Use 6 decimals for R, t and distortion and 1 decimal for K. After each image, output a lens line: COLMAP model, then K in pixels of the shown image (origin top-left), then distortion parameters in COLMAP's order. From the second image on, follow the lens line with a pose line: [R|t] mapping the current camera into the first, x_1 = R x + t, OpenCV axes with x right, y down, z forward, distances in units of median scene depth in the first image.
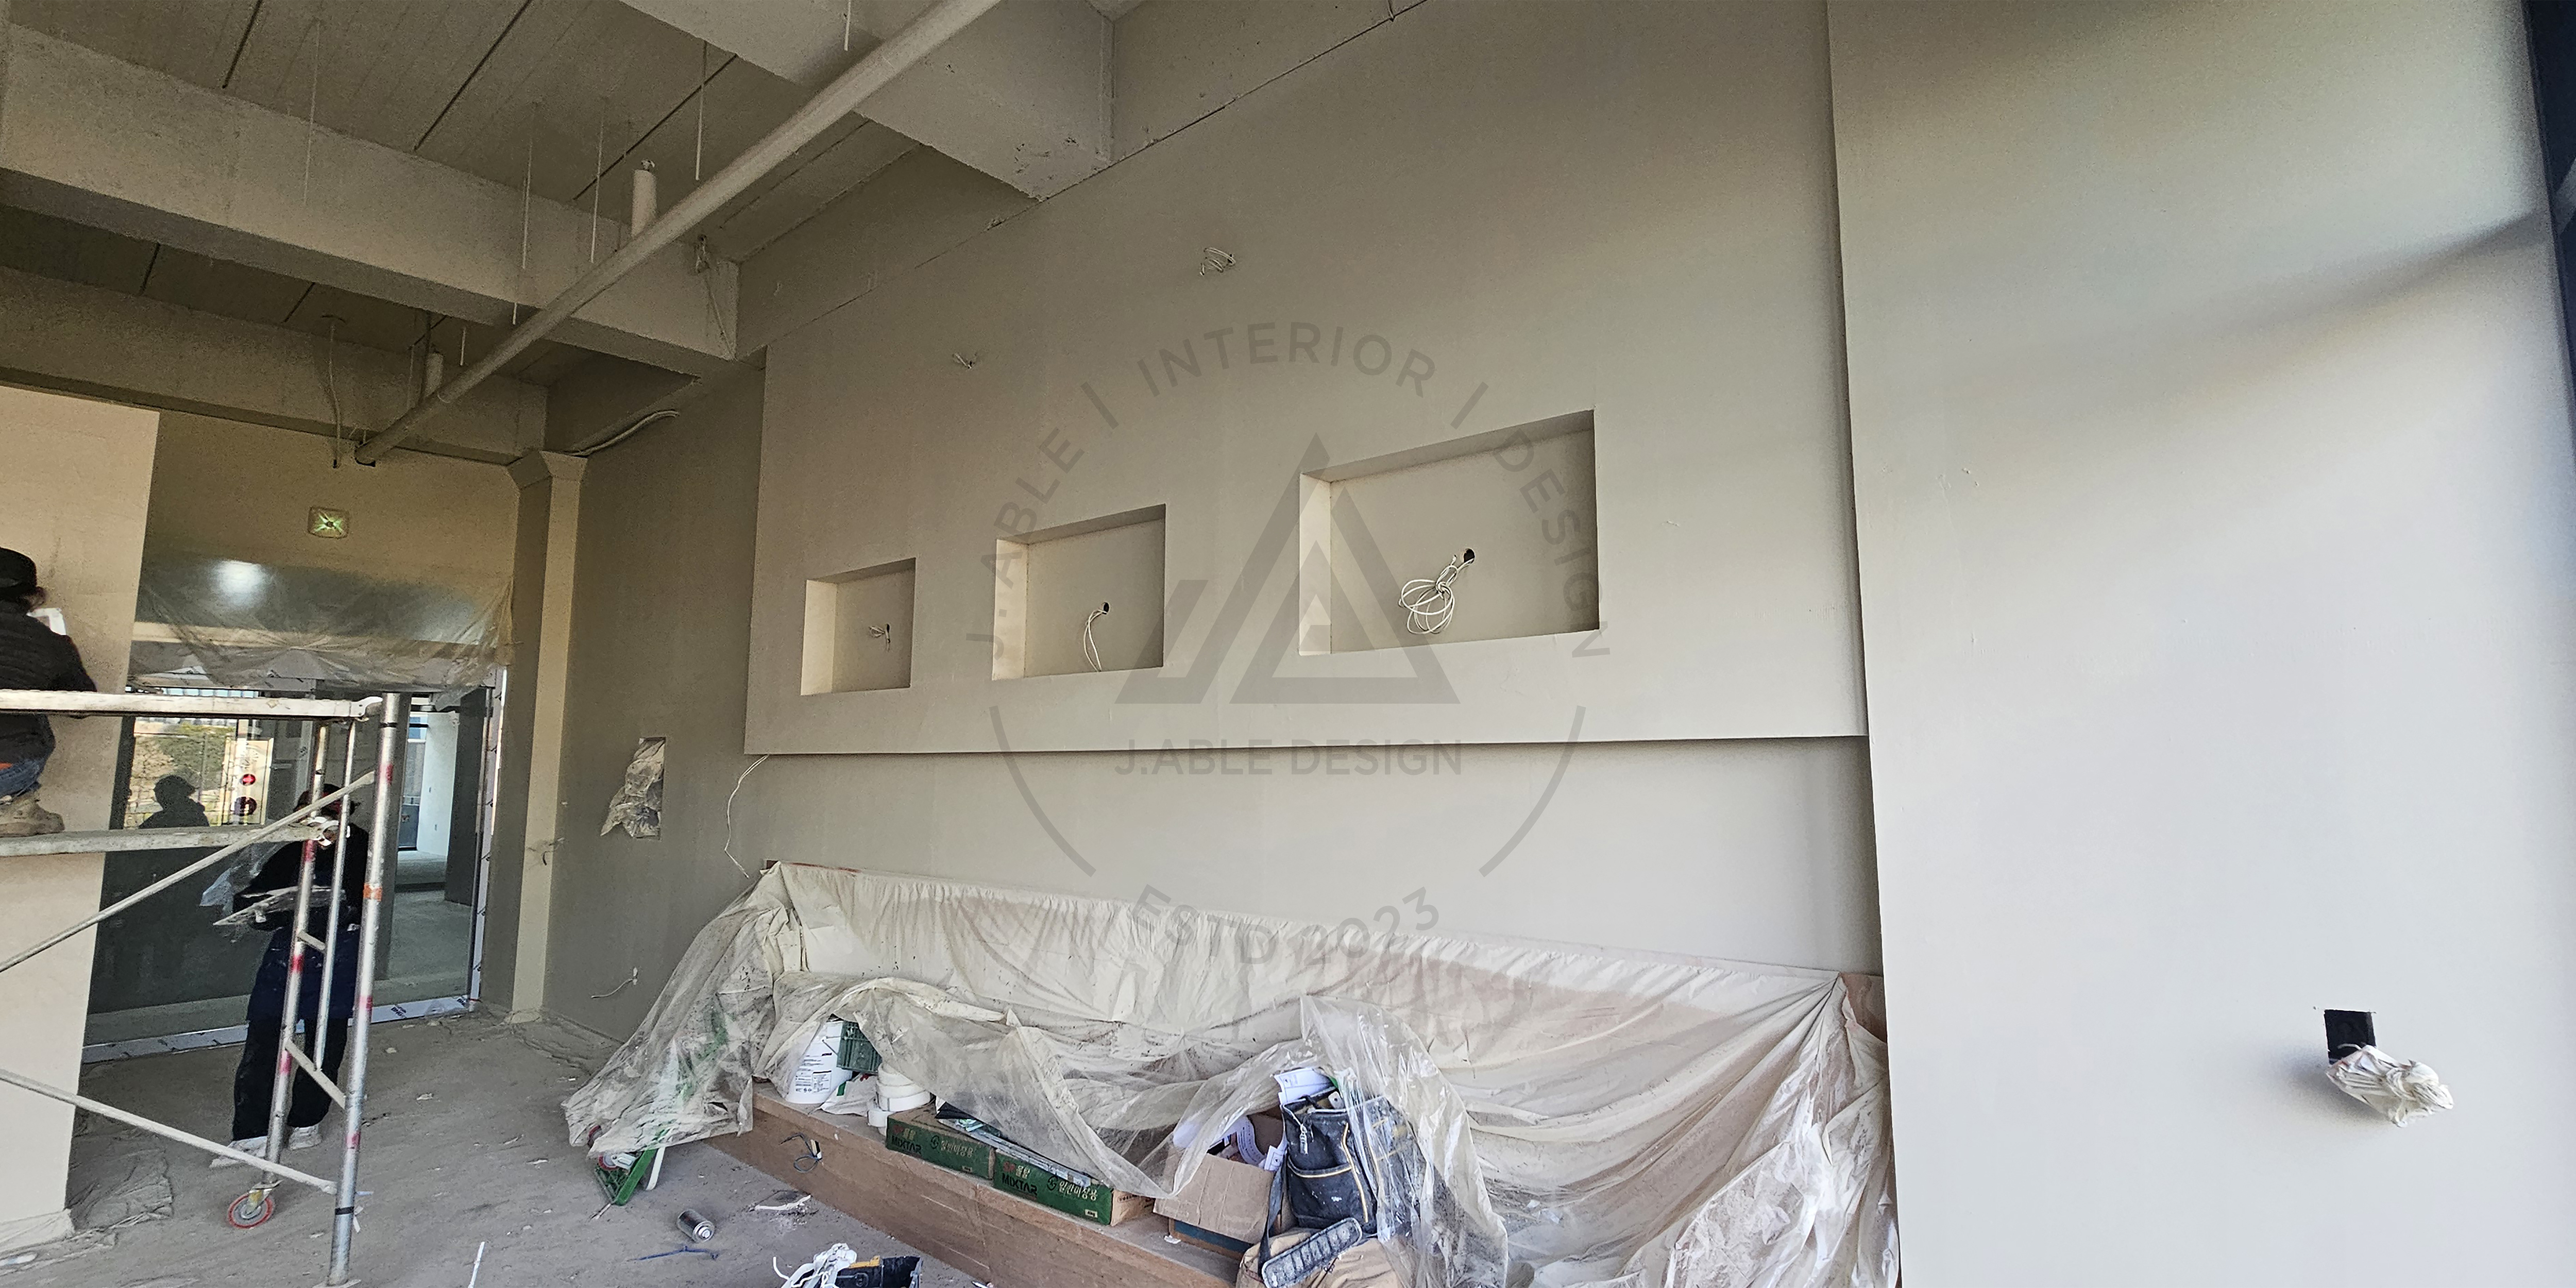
lens RADIAL K [[1125.2, 0, 1288.0], [0, 1125.2, 644.0], [0, 0, 1]] dist [0.000720, -0.000003]
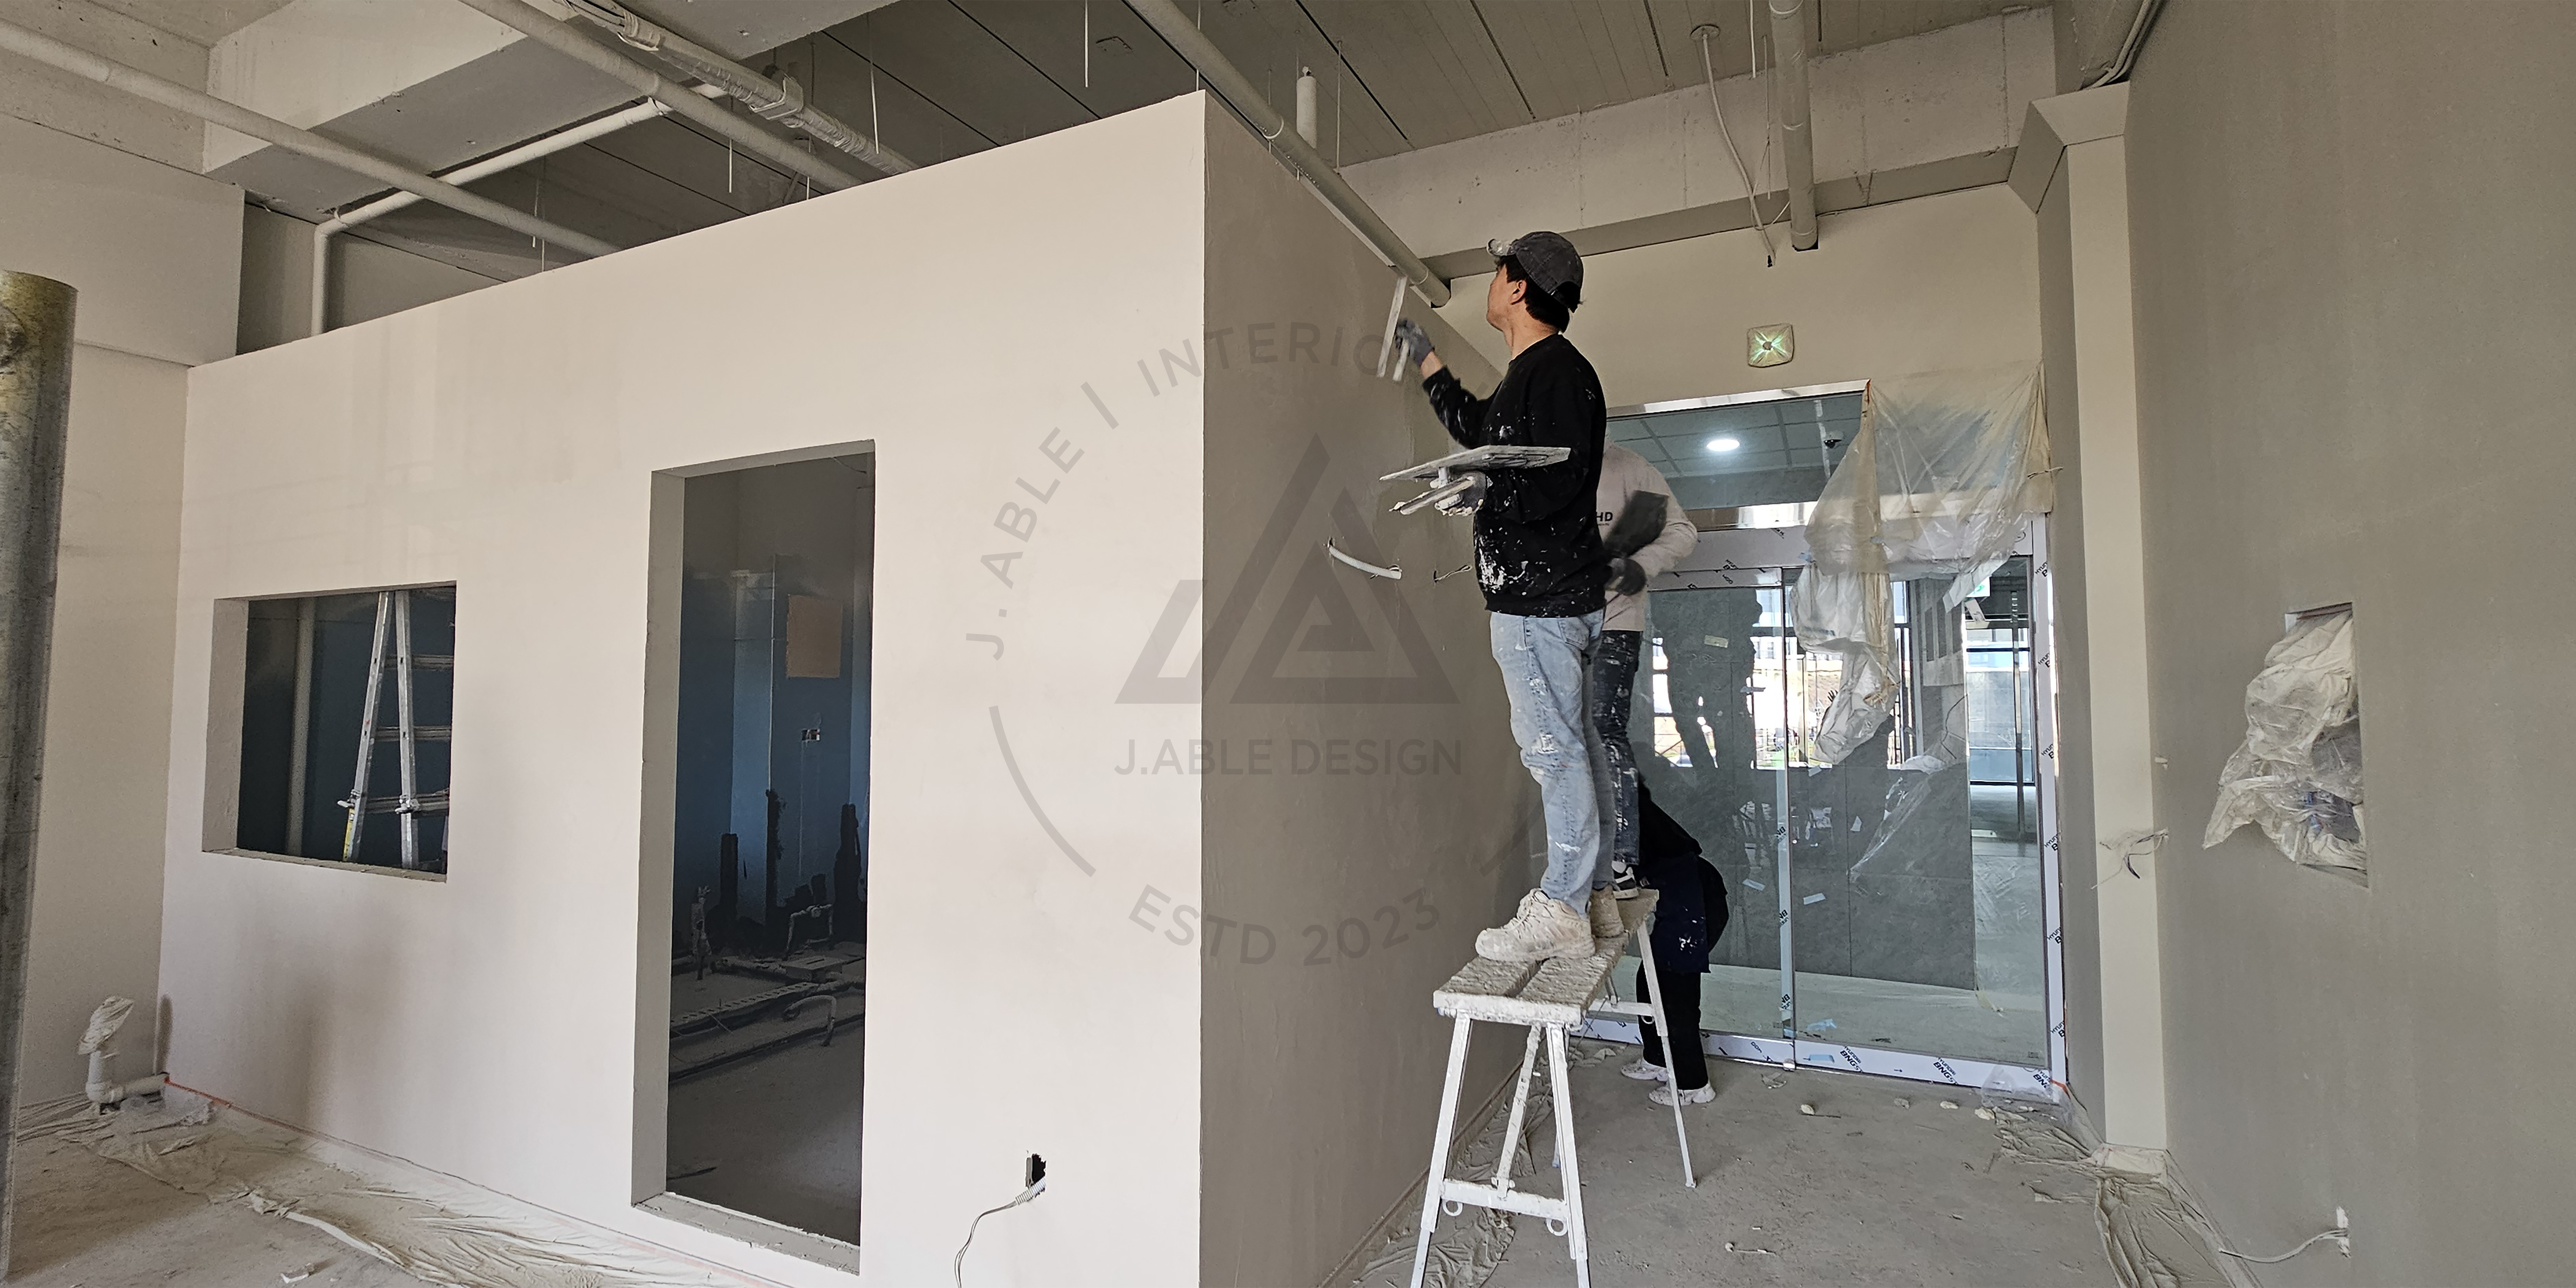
lens RADIAL K [[1125.2, 0, 1288.0], [0, 1125.2, 644.0], [0, 0, 1]] dist [0.000720, -0.000003]
pose [[0.250083, -0.047754, -0.967046, -0.285183], [0.105615, 0.994169, -0.021781, 0.067018], [0.962447, -0.096687, 0.253668, 0.569374]]
